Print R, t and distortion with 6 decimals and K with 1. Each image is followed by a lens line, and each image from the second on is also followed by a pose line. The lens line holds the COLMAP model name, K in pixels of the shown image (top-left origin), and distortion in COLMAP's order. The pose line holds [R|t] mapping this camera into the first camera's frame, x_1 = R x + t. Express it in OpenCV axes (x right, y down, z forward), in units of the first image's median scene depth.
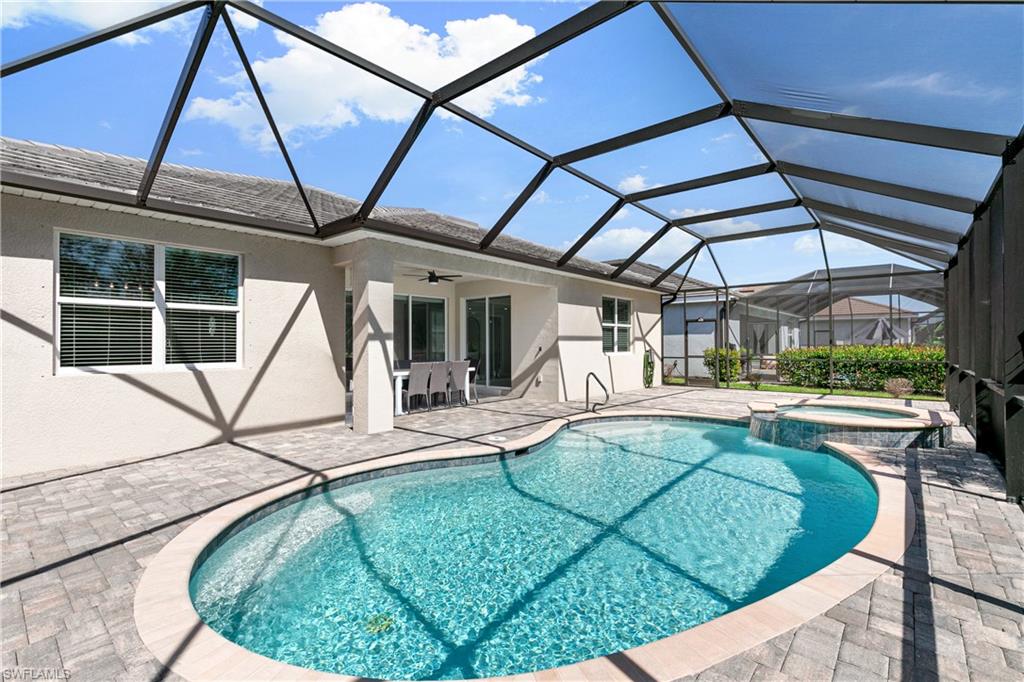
lens RADIAL K [[459.6, 0, 512.0], [0, 459.6, 341.0], [0, 0, 1]] dist [0.007074, 0.000168]
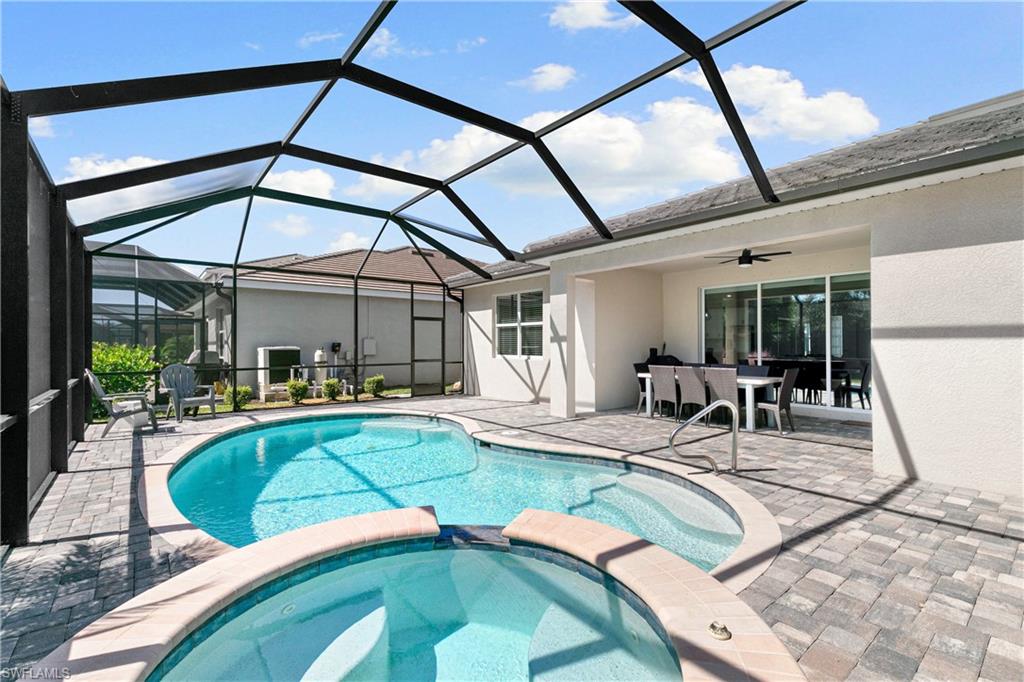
lens RADIAL K [[459.6, 0, 512.0], [0, 459.6, 341.0], [0, 0, 1]] dist [0.007074, 0.000168]
pose [[-0.178330, -0.003790, -0.983963, 1.057736], [0.008611, 0.999948, -0.005413, 0.001086], [0.983933, -0.009438, -0.178288, 1.222177]]
